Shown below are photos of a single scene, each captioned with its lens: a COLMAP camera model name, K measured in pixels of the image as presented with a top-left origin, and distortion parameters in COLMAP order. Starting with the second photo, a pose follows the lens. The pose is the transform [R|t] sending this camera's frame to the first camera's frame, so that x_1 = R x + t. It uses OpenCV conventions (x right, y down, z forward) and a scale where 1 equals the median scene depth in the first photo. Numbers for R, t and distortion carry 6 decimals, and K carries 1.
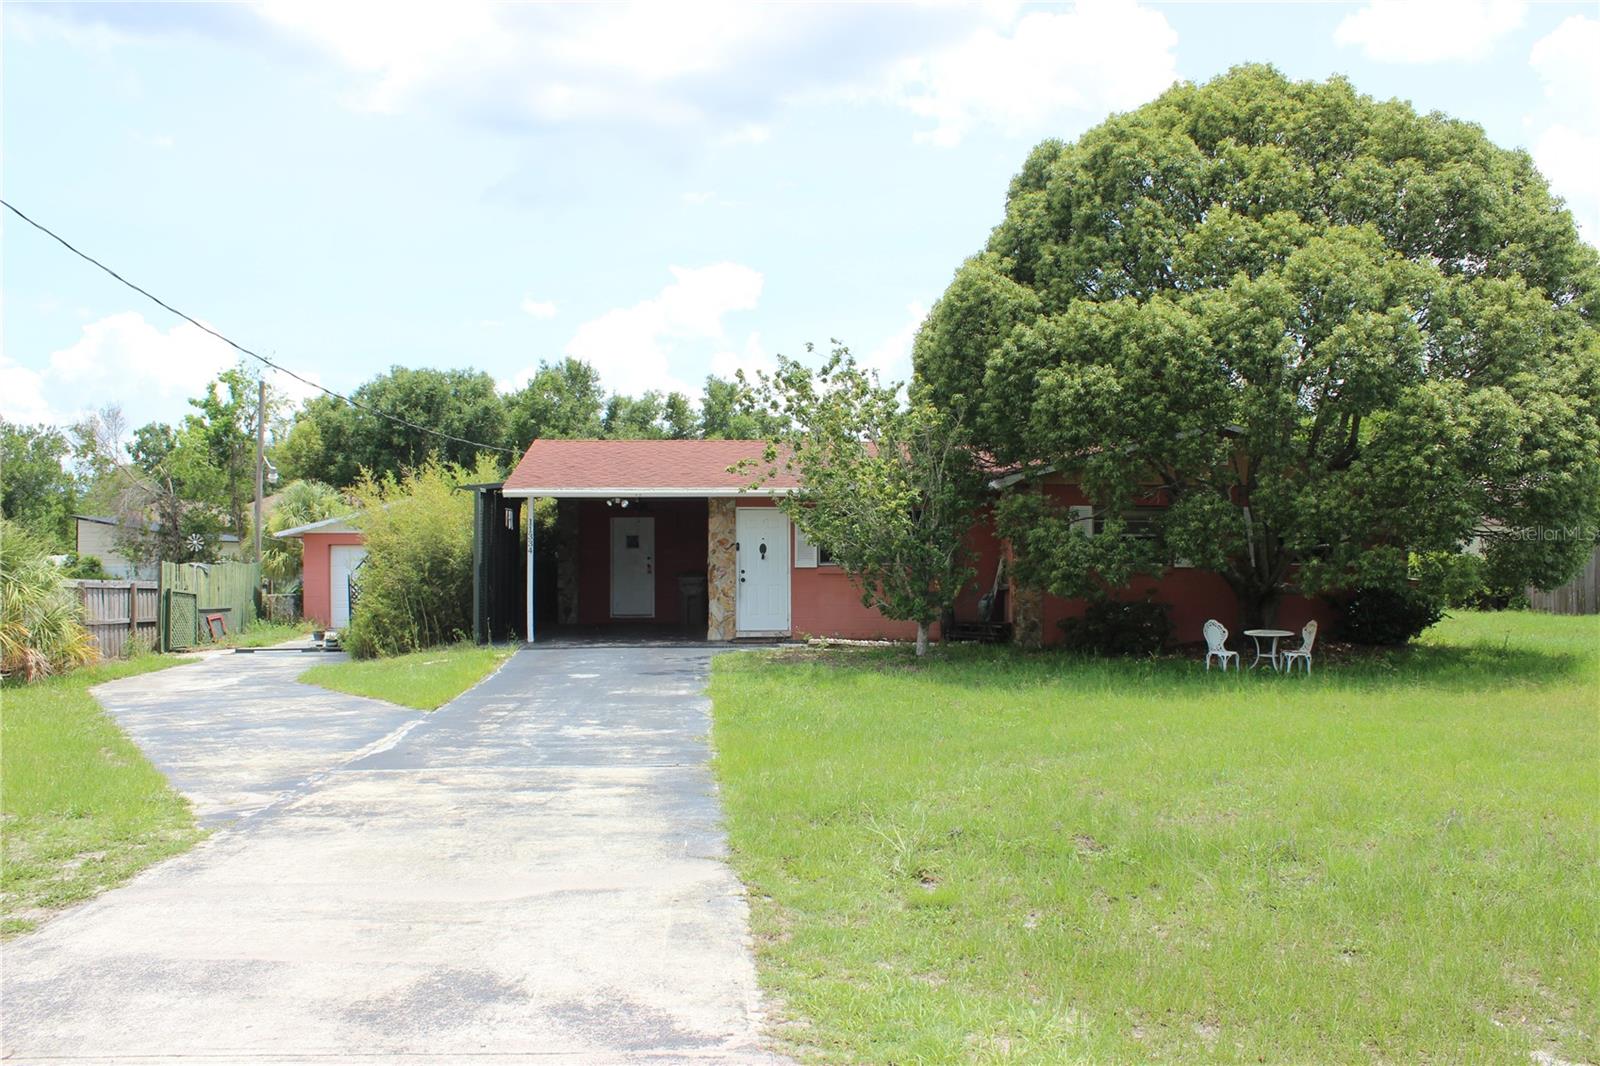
lens RADIAL K [[1329.5, 0, 800.0], [0, 1329.5, 533.0], [0, 0, 1]] dist [-0.164710, 0.148802]
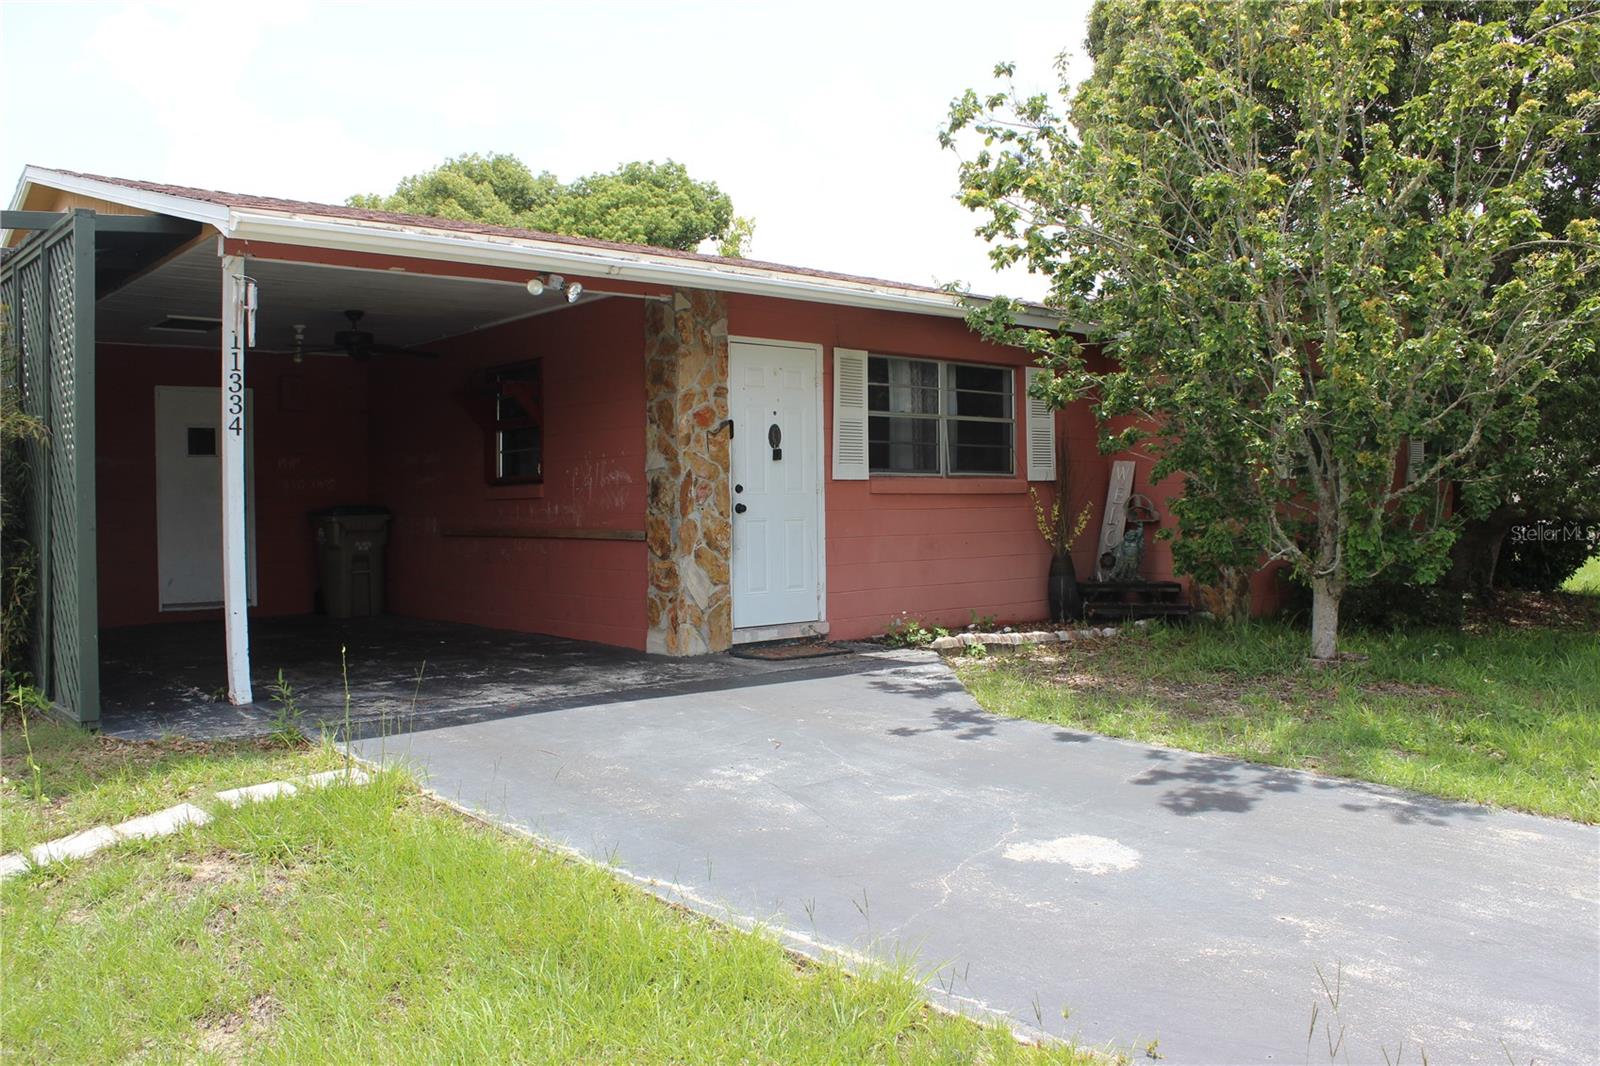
lens RADIAL K [[1329.5, 0, 800.0], [0, 1329.5, 533.0], [0, 0, 1]] dist [-0.164710, 0.148802]
pose [[0.799578, -0.018136, 0.600288, -0.283511], [-0.001132, 0.999497, 0.031705, 0.029732], [-0.600561, -0.026030, 0.799155, 0.650205]]
